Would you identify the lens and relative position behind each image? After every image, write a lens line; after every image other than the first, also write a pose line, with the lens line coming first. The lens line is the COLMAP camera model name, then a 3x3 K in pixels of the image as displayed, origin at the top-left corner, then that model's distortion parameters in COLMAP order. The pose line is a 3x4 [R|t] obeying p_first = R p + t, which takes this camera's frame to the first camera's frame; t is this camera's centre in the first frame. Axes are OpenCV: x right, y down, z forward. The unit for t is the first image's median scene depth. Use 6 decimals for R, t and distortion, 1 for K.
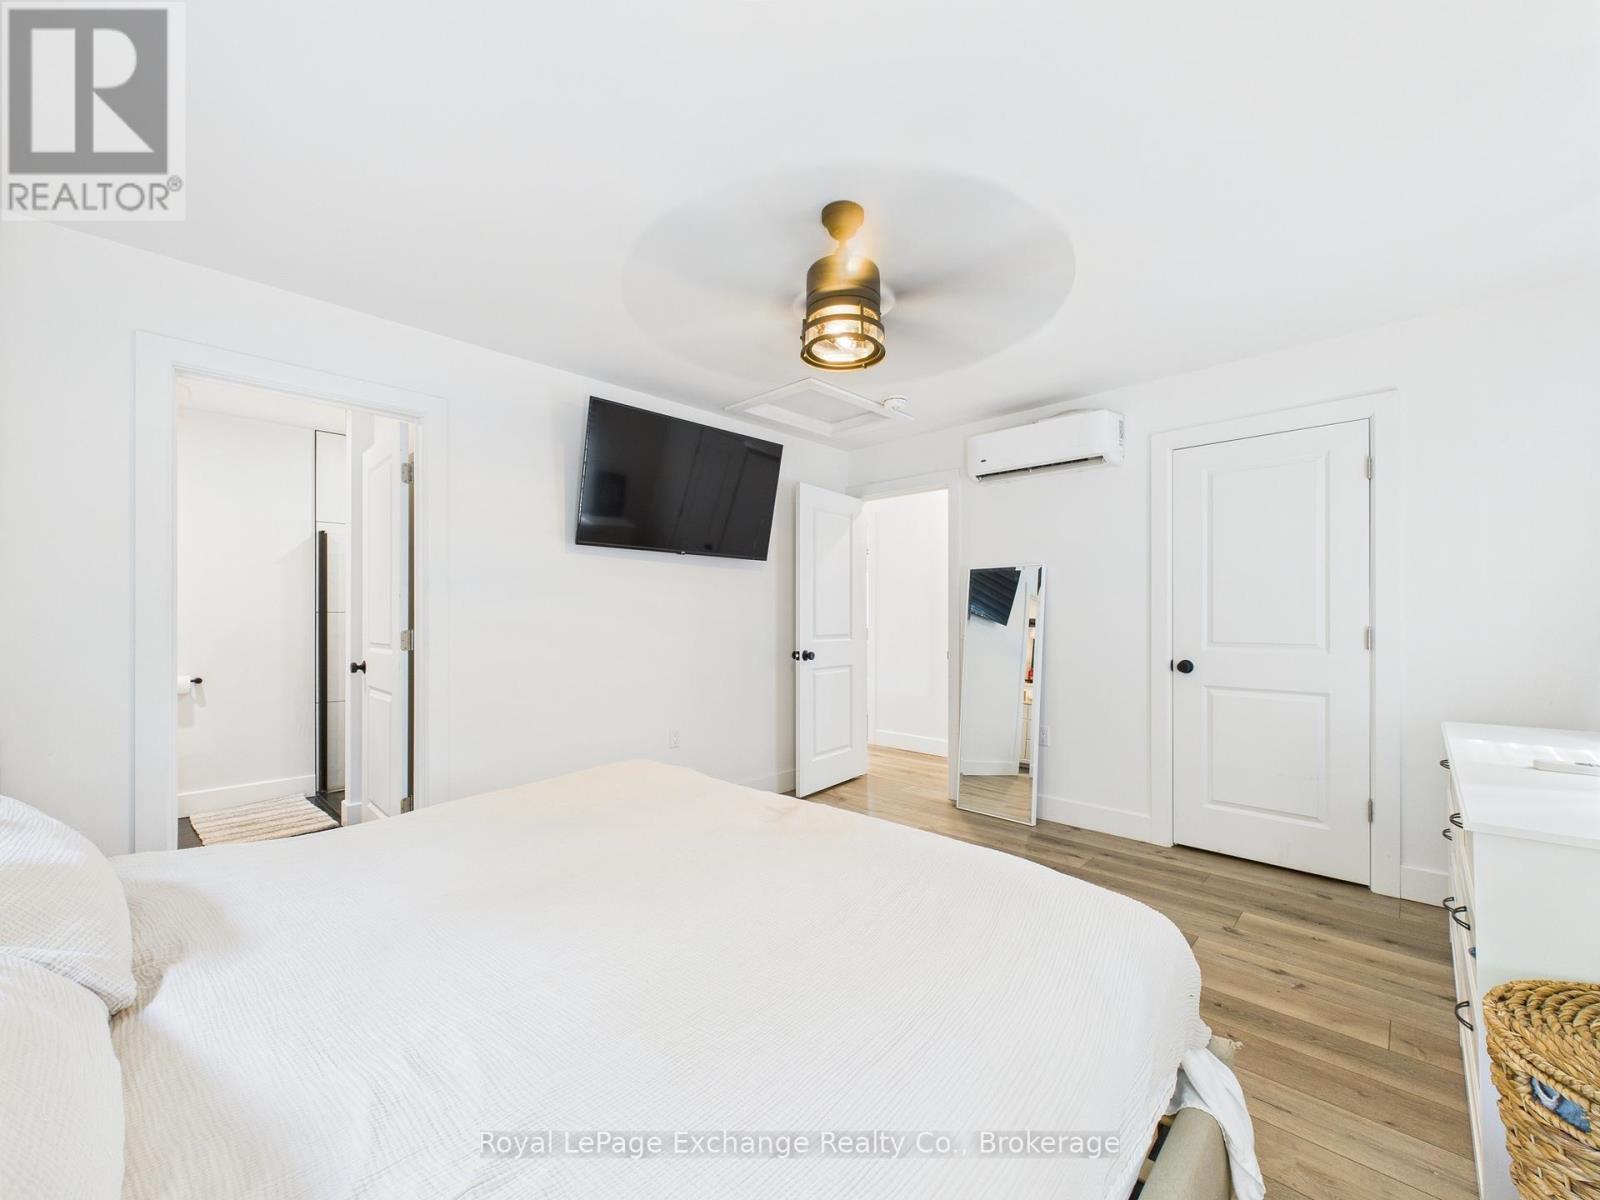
lens RADIAL K [[642.1, 0, 802.7], [0, 642.1, 610.0], [0, 0, 1]] dist [0.001042, -0.000021]
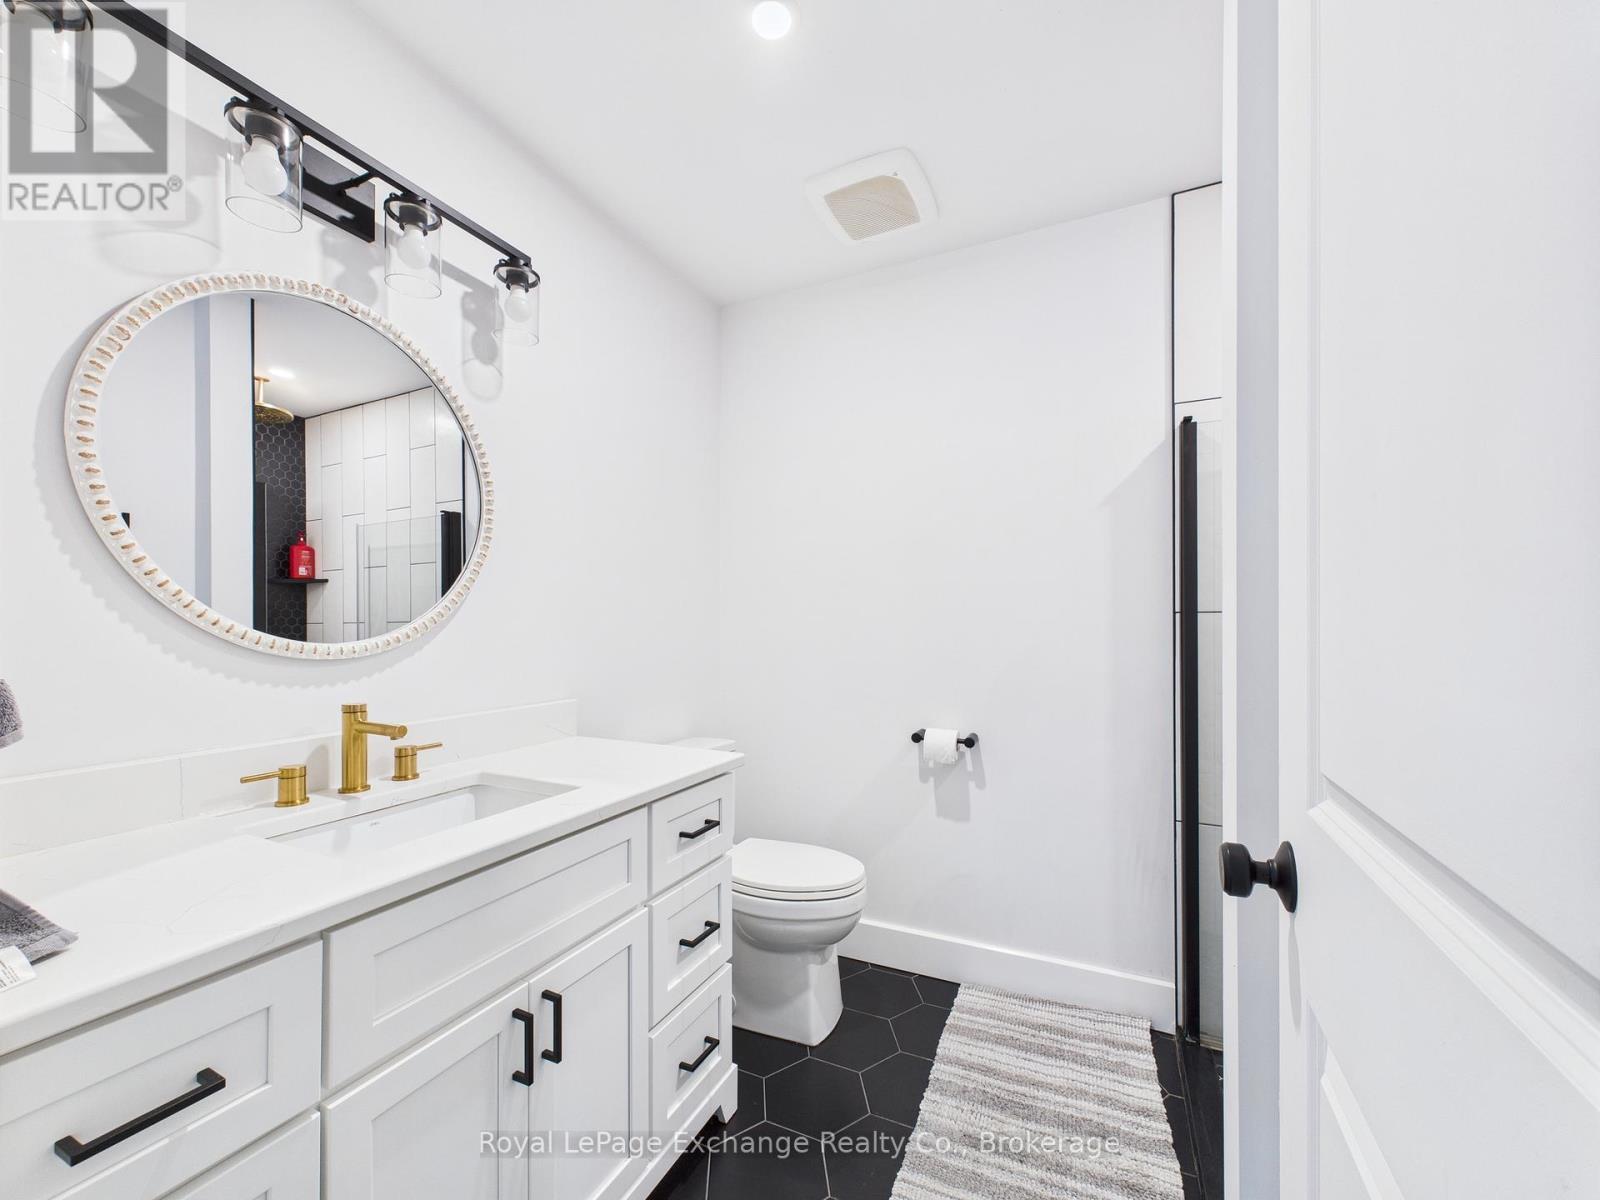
lens RADIAL K [[650.3, 0, 802.9], [0, 650.3, 628.5], [0, 0, 1]] dist [0.032551, 0.000053]
pose [[0.328391, 0.016012, -0.944406, -0.465332], [-0.000600, 0.999860, 0.016744, 0.004228], [0.944542, -0.004932, 0.328354, 0.683328]]
